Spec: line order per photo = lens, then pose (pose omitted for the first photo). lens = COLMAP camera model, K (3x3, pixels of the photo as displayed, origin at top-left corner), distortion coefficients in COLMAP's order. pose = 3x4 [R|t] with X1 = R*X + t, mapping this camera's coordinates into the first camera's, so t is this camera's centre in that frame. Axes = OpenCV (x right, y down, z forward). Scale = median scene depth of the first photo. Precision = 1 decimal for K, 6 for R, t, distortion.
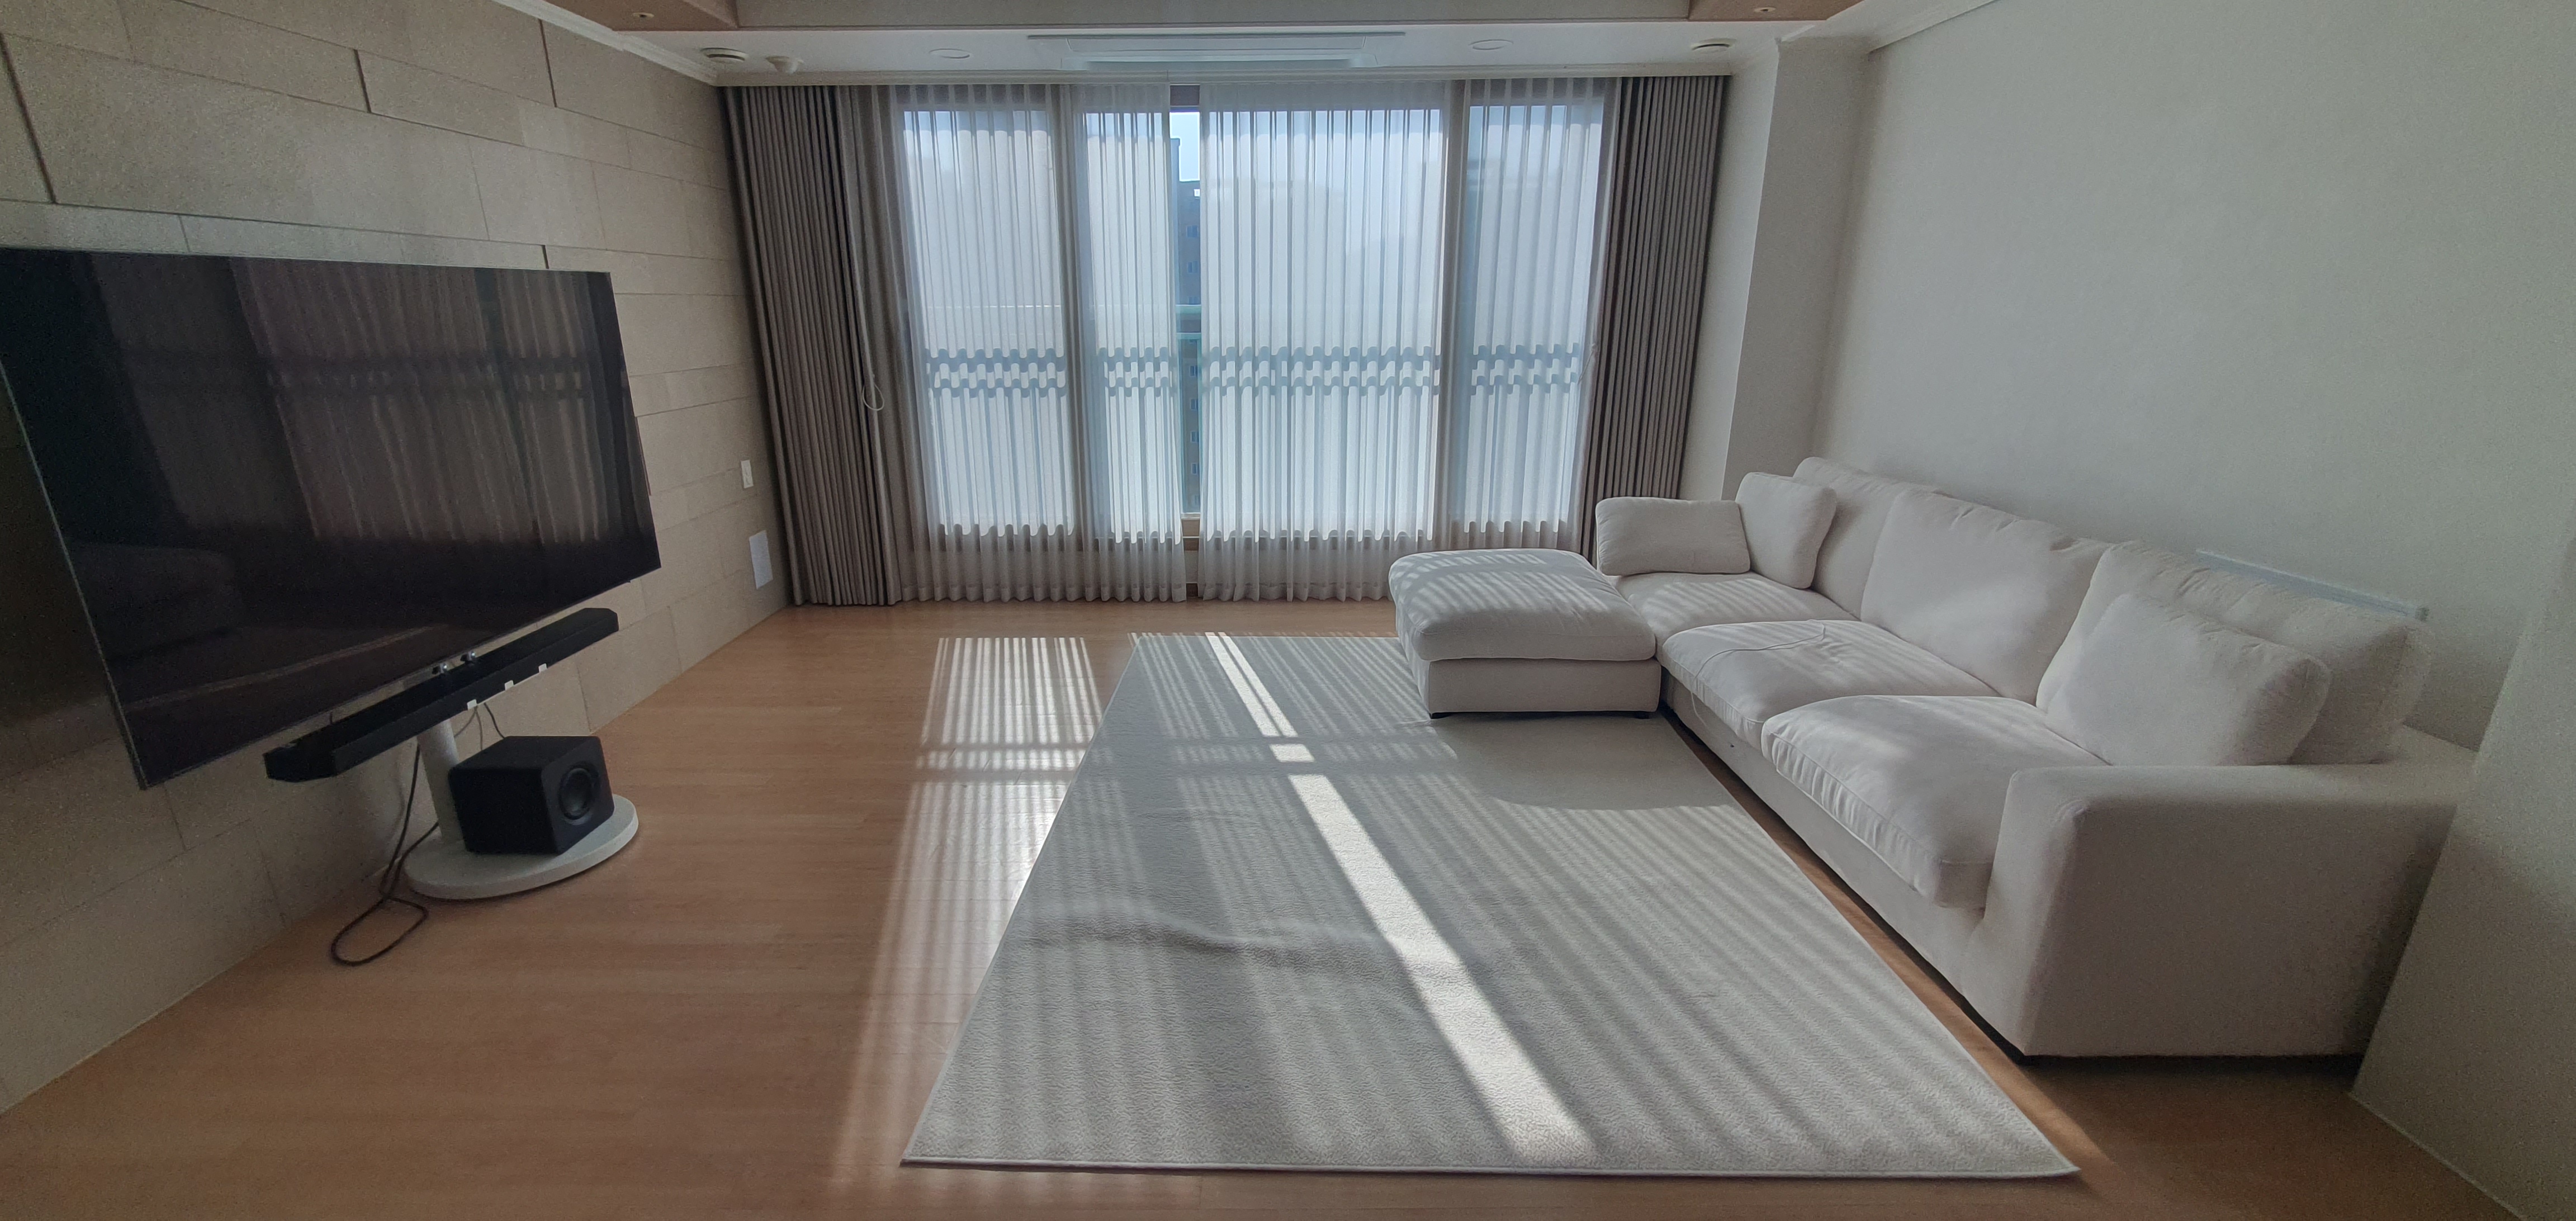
lens RADIAL K [[1040.0, 0, 1243.4], [0, 1040.0, 611.7], [0, 0, 1]] dist [-0.005792, -0.000739]
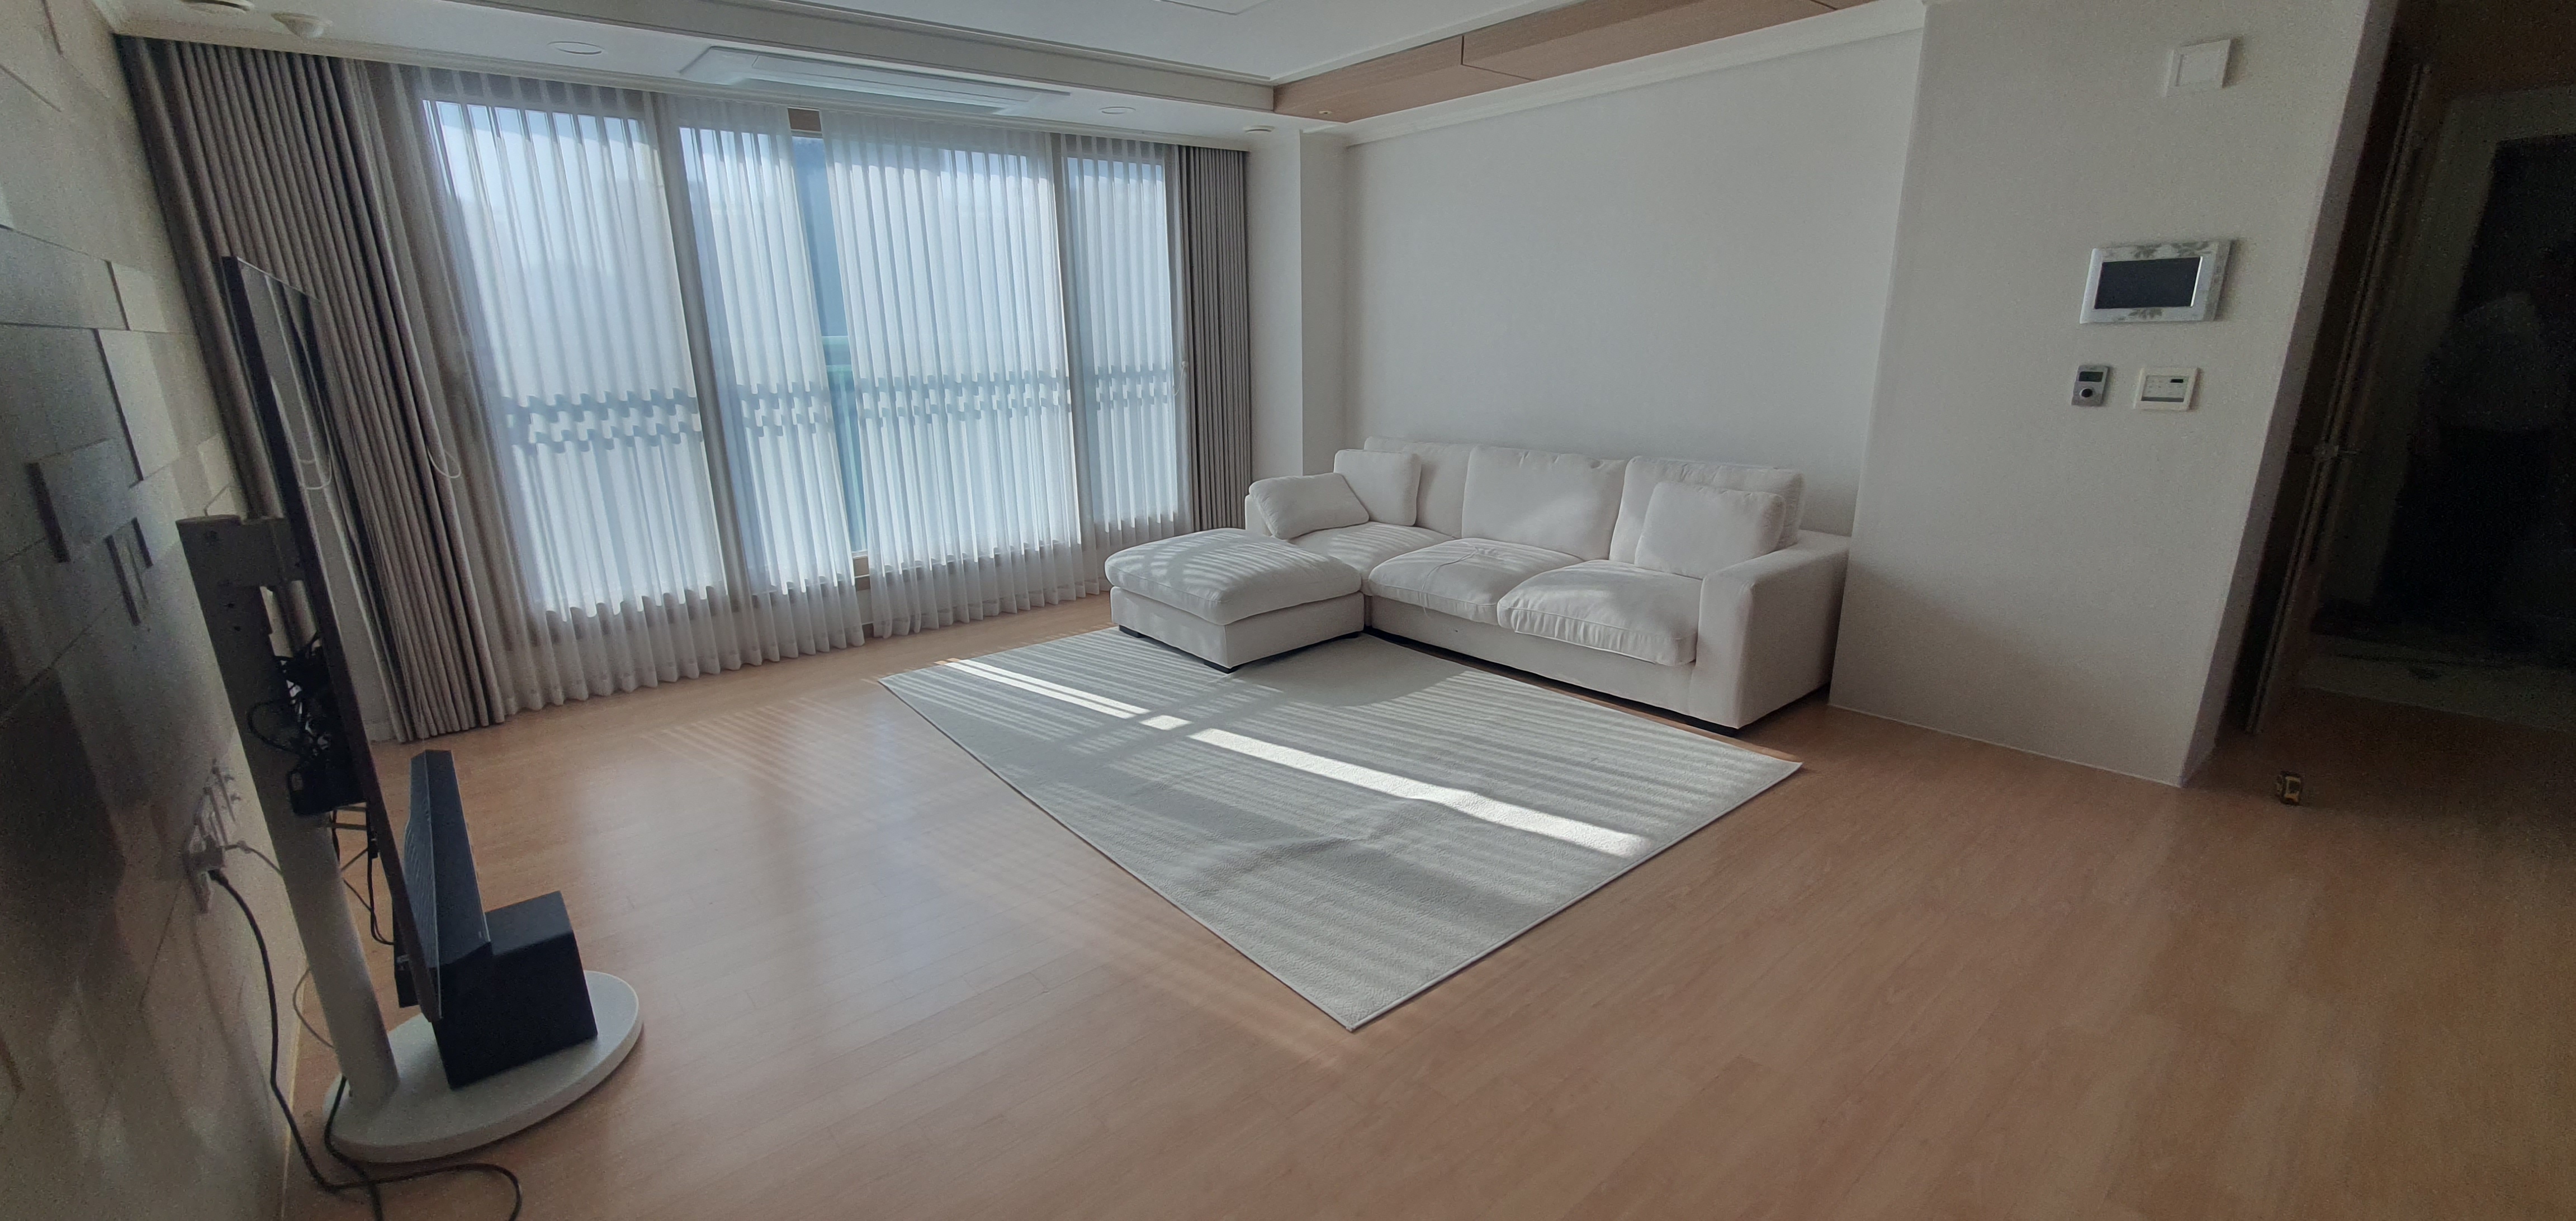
lens RADIAL K [[1040.0, 0, 1231.7], [0, 1040.0, 627.8], [0, 0, 1]] dist [-0.005792, -0.000739]
pose [[0.768660, -0.189336, 0.610994, -0.581885], [0.199259, 0.978537, 0.052553, -0.011033], [-0.607830, 0.081350, 0.789889, 0.050766]]
